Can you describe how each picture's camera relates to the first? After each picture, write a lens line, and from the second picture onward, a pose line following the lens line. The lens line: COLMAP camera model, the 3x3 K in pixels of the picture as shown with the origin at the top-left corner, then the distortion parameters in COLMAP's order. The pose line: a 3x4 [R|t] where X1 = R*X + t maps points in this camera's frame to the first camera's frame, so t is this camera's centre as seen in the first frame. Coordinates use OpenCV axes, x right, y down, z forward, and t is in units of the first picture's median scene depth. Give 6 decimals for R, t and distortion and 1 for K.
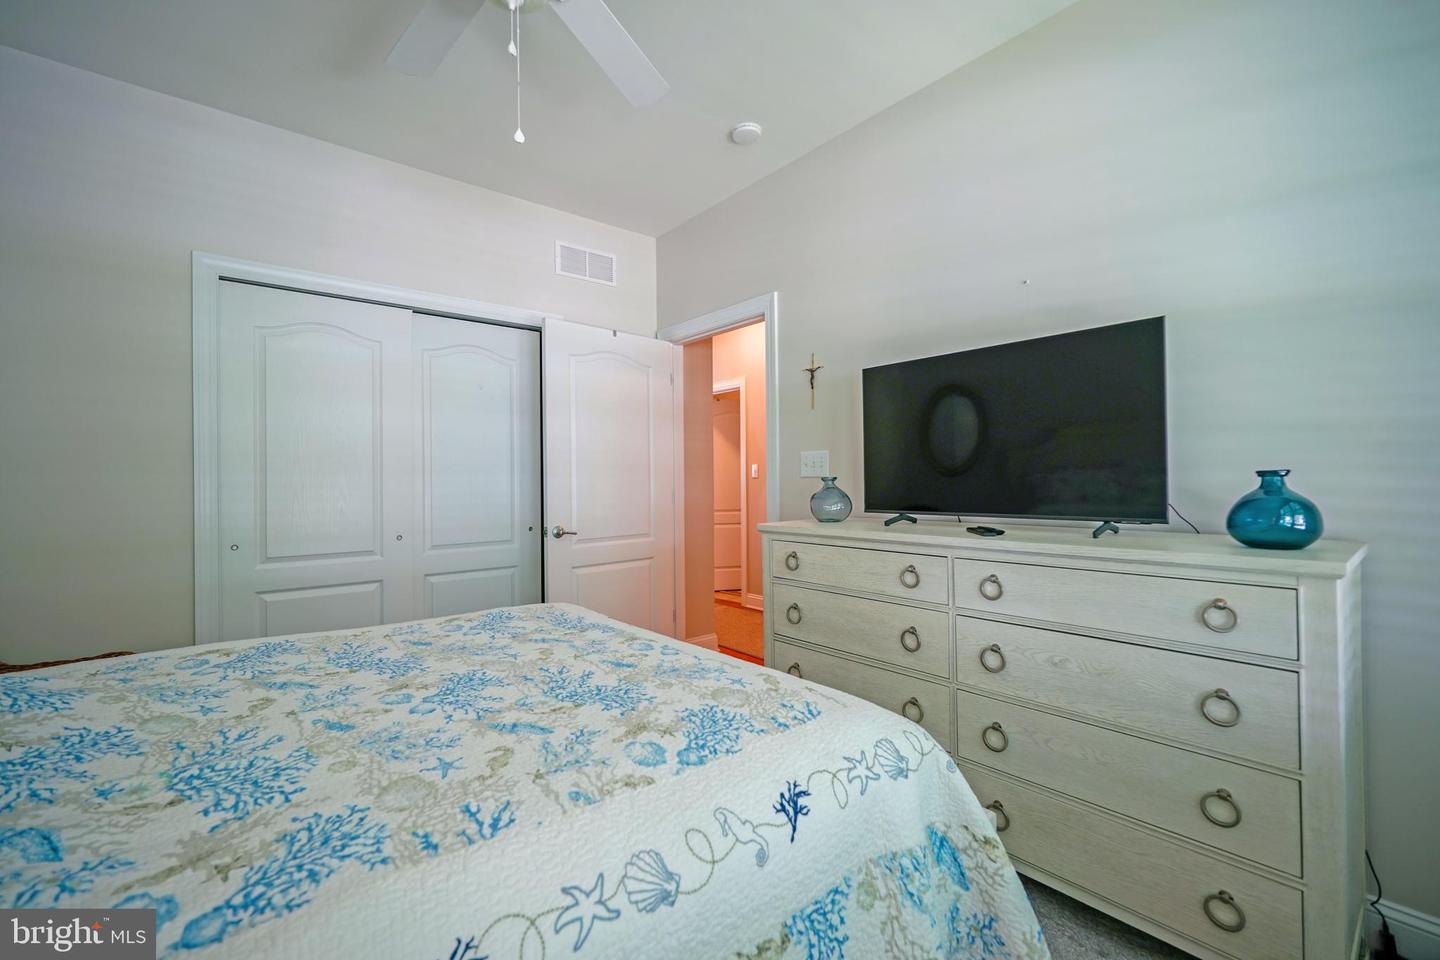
lens RADIAL K [[599.2, 0, 709.1], [0, 599.2, 480.7], [0, 0, 1]] dist [-0.006574, 0.002547]
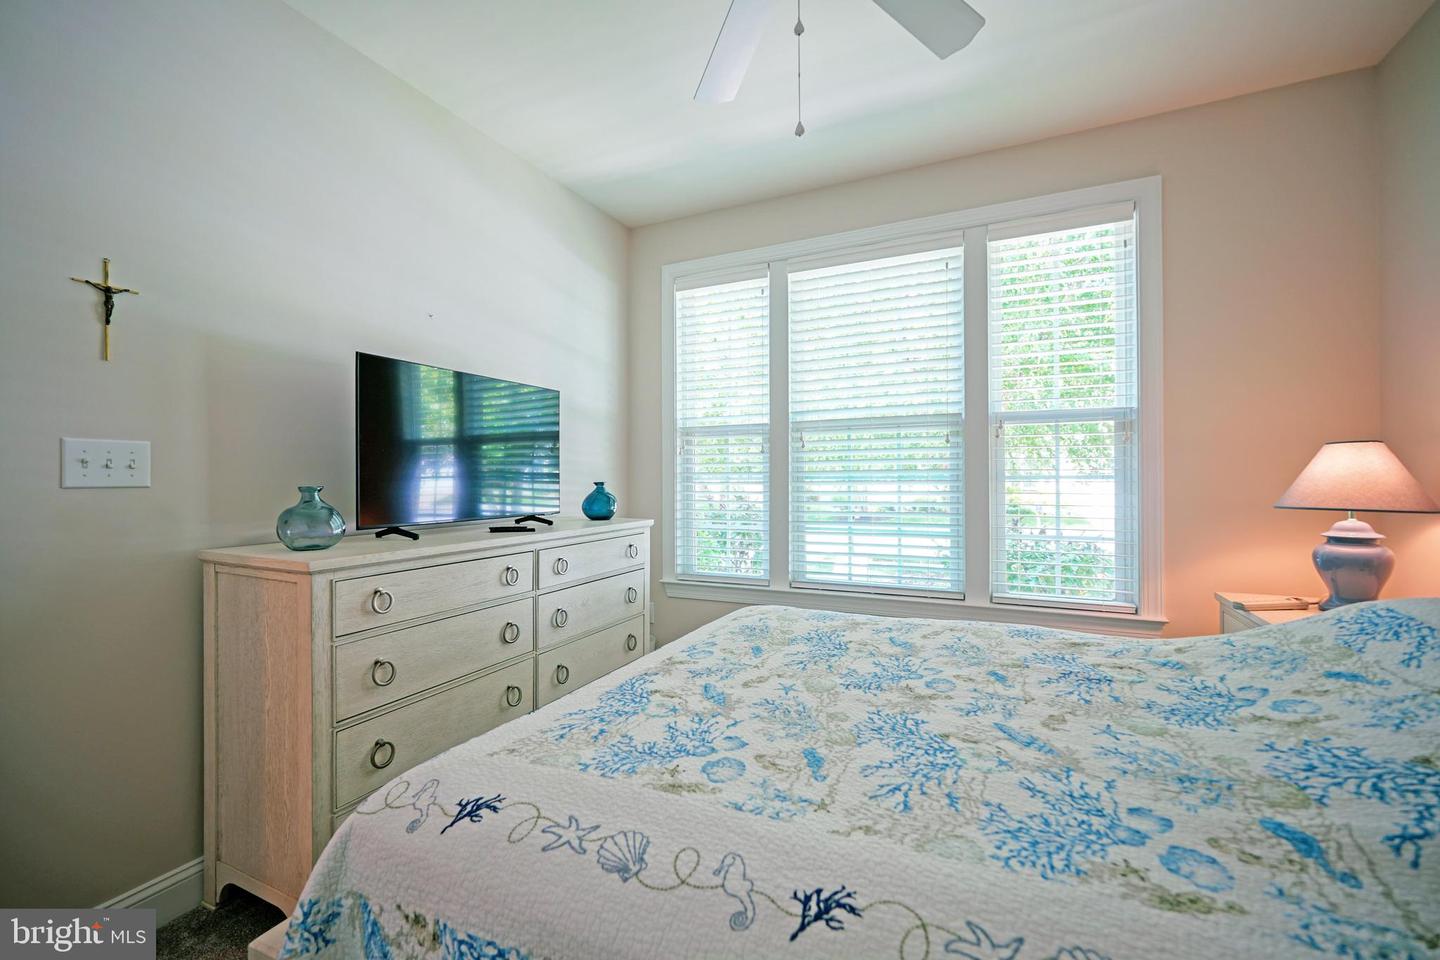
lens RADIAL K [[599.2, 0, 709.2], [0, 599.2, 476.6], [0, 0, 1]] dist [-0.006574, 0.002547]
pose [[-0.406363, 0.015200, 0.913585, -1.124136], [0.010635, 0.999873, -0.011905, -0.006820], [-0.913650, 0.004879, -0.406473, 1.514434]]
